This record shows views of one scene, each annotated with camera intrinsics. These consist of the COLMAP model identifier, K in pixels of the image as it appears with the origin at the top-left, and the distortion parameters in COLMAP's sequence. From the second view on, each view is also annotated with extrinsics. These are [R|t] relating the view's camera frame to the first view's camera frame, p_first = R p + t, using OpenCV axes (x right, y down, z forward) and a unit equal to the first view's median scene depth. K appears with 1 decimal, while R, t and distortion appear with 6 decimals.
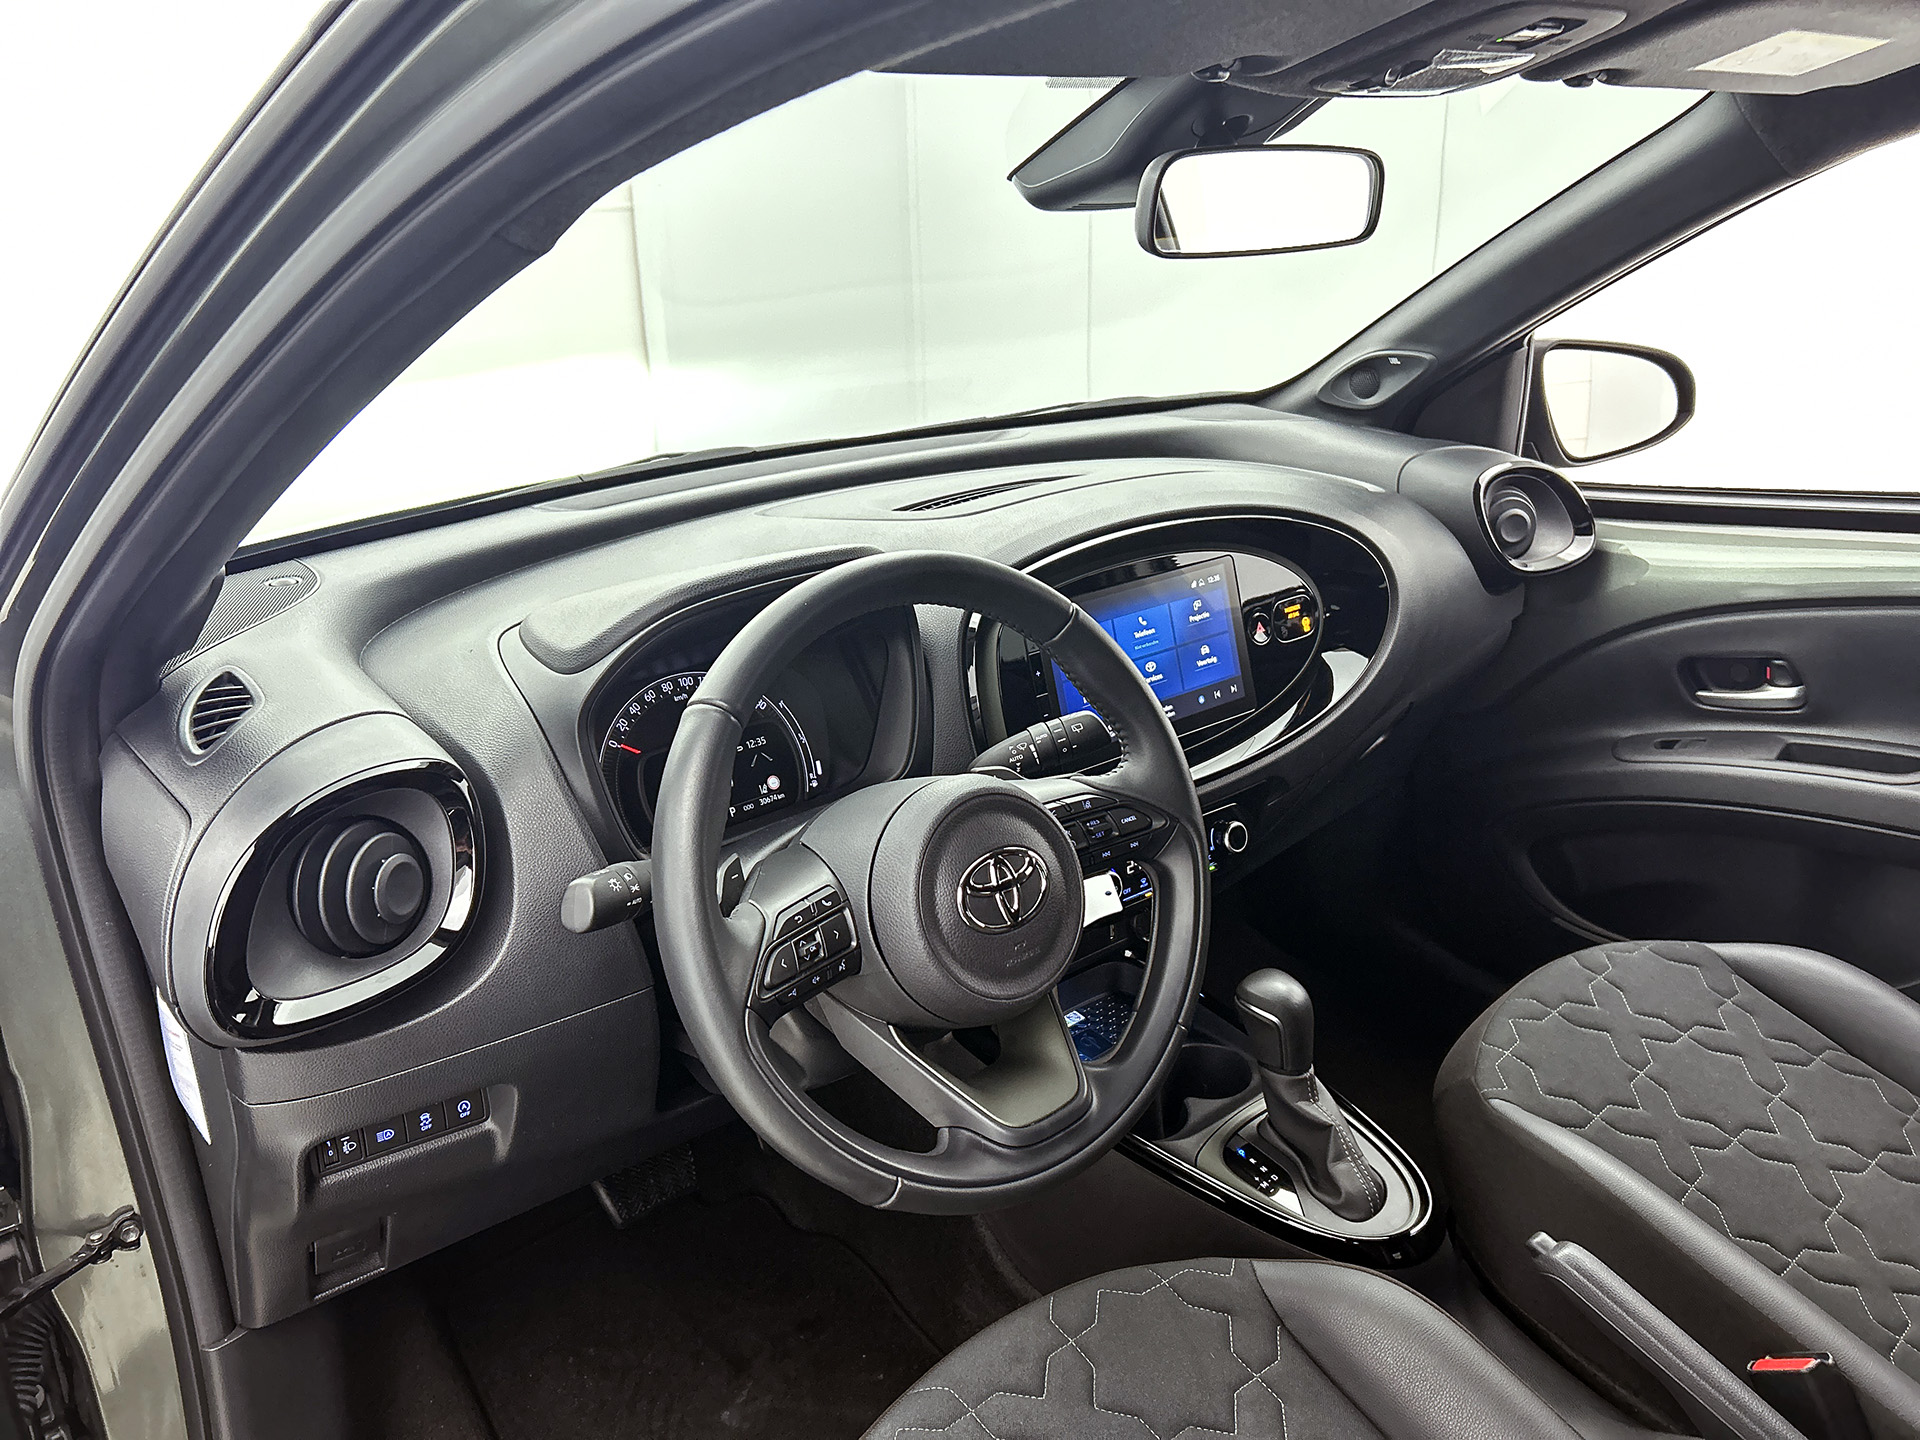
lens RADIAL K [[1463.0, 0, 961.2], [0, 1463.0, 714.5], [0, 0, 1]] dist [0.029400, -0.027549]
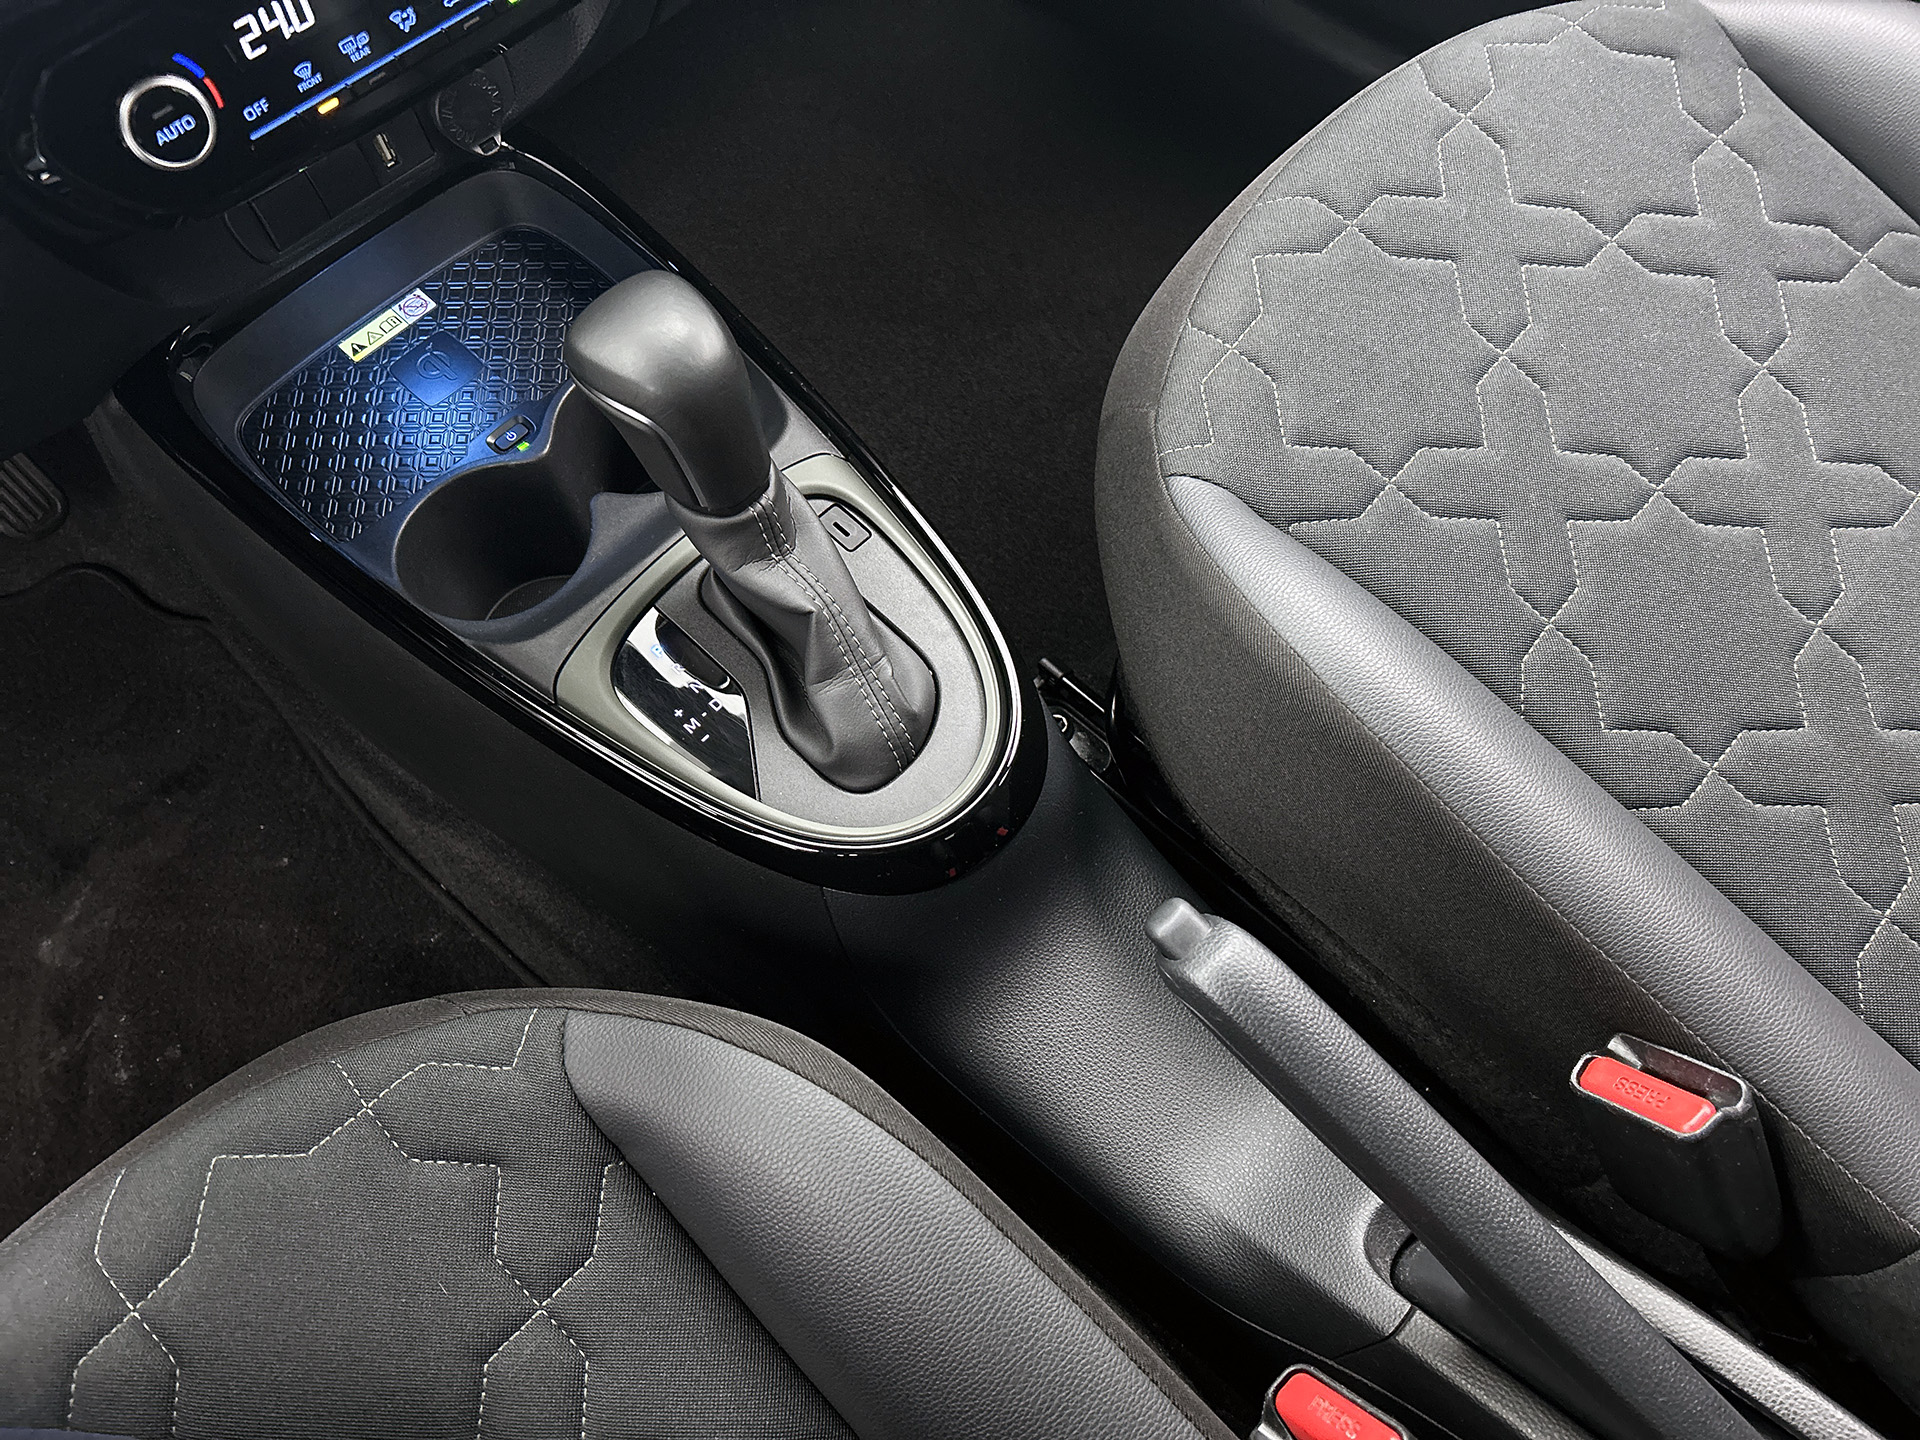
lens RADIAL K [[1463.0, 0, 954.2], [0, 1463.0, 710.7], [0, 0, 1]] dist [0.029400, -0.027549]
pose [[0.994178, -0.107612, 0.005551, 0.271662], [0.079322, 0.765740, 0.638240, 0.008532], [-0.072932, -0.634083, 0.769818, 0.574831]]
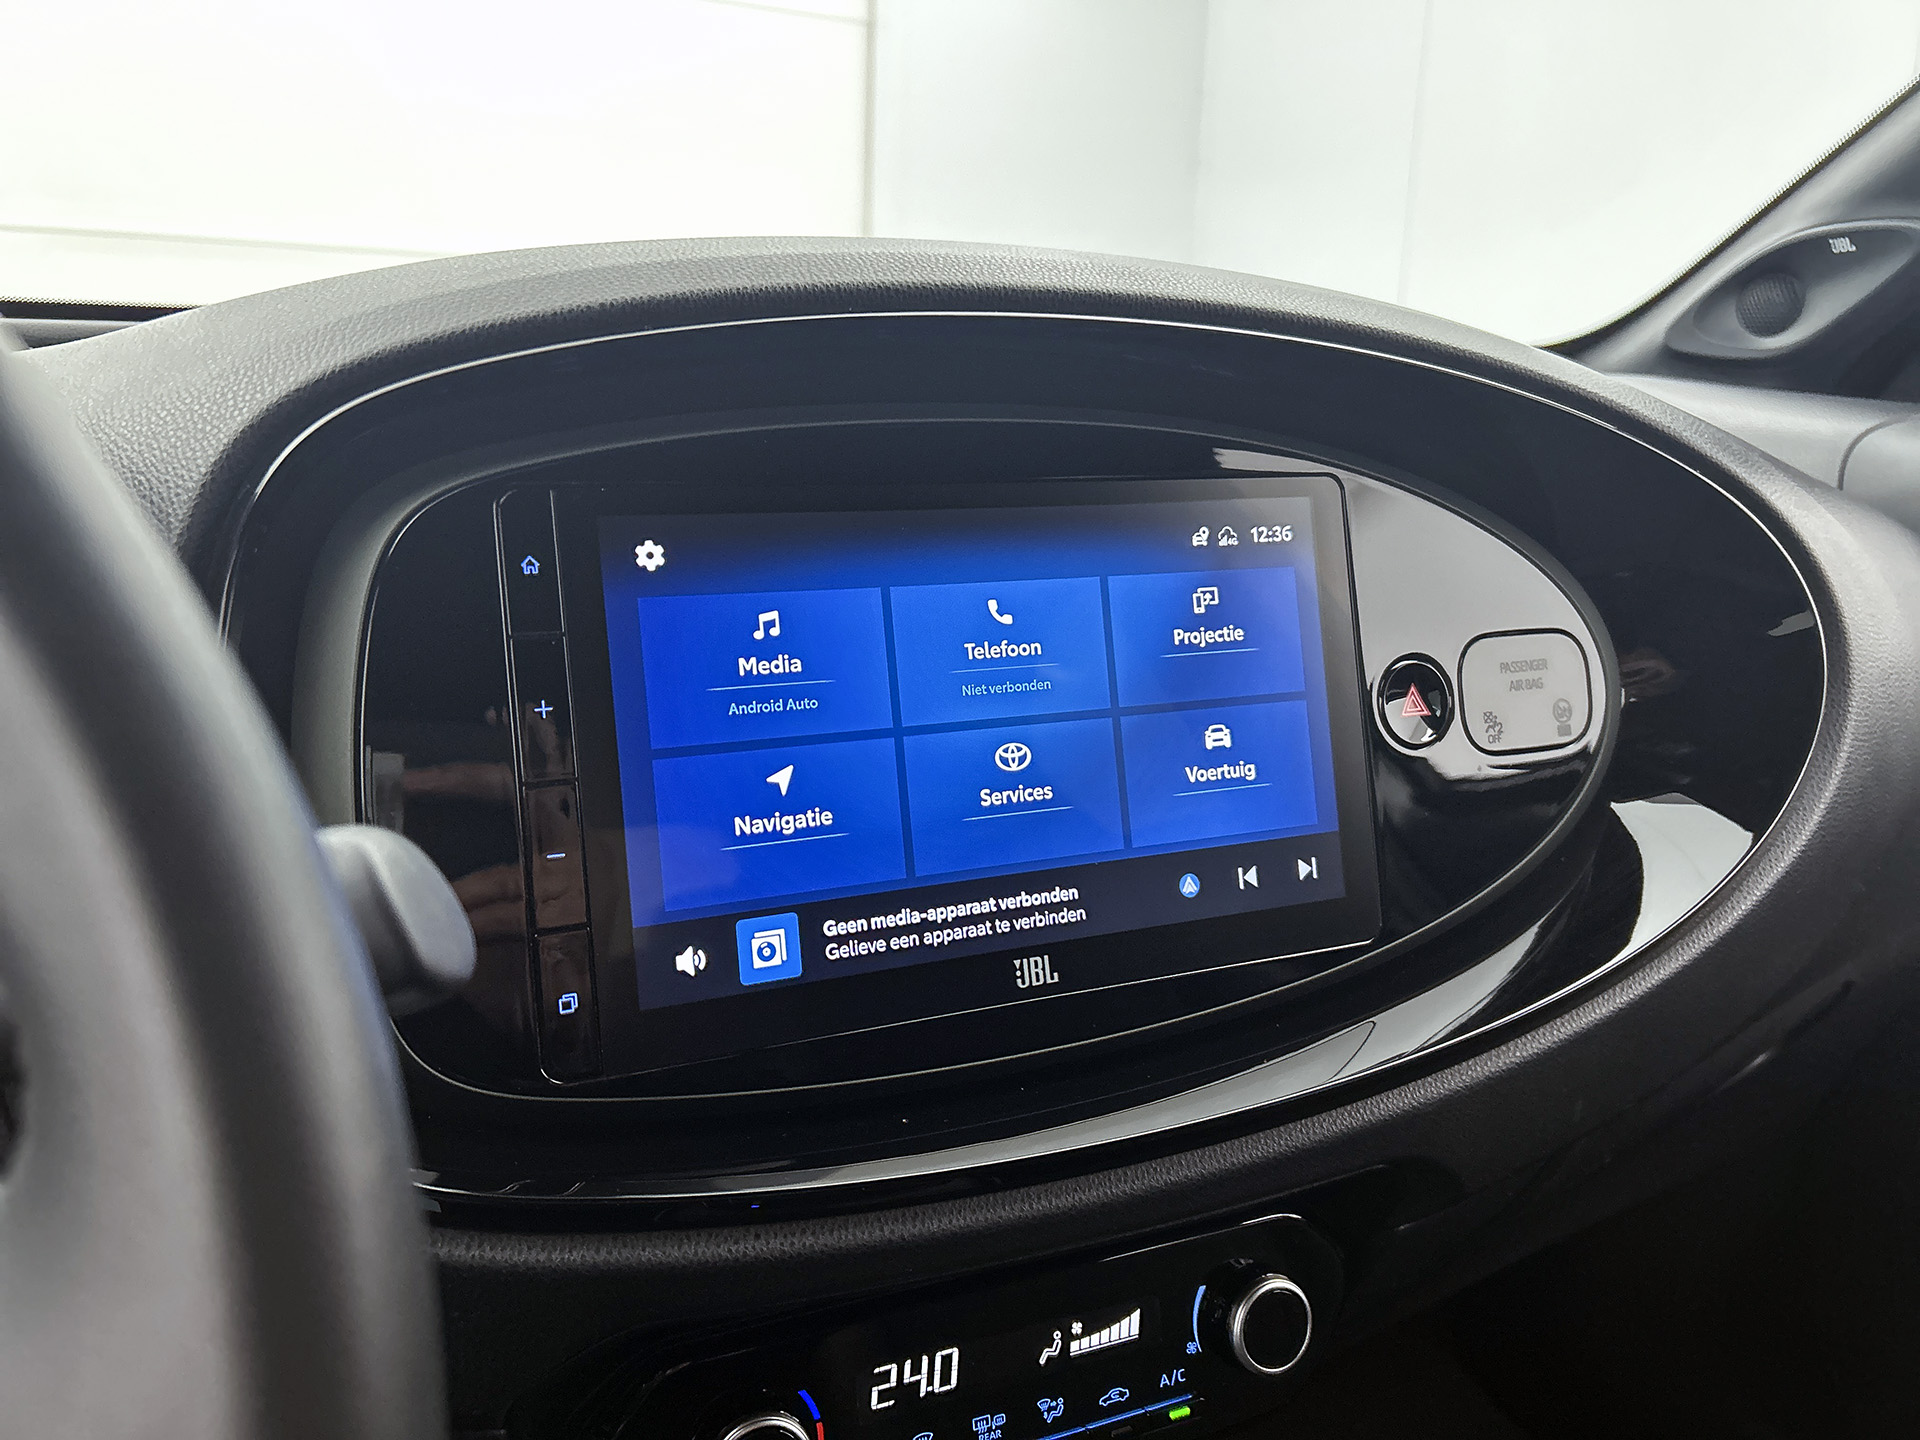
lens RADIAL K [[1463.0, 0, 952.4], [0, 1463.0, 703.8], [0, 0, 1]] dist [0.029400, -0.027549]
pose [[0.970528, 0.106231, -0.216311, 0.179750], [-0.132664, 0.984863, -0.111558, -0.006553], [0.201186, 0.136967, 0.969930, 0.668003]]
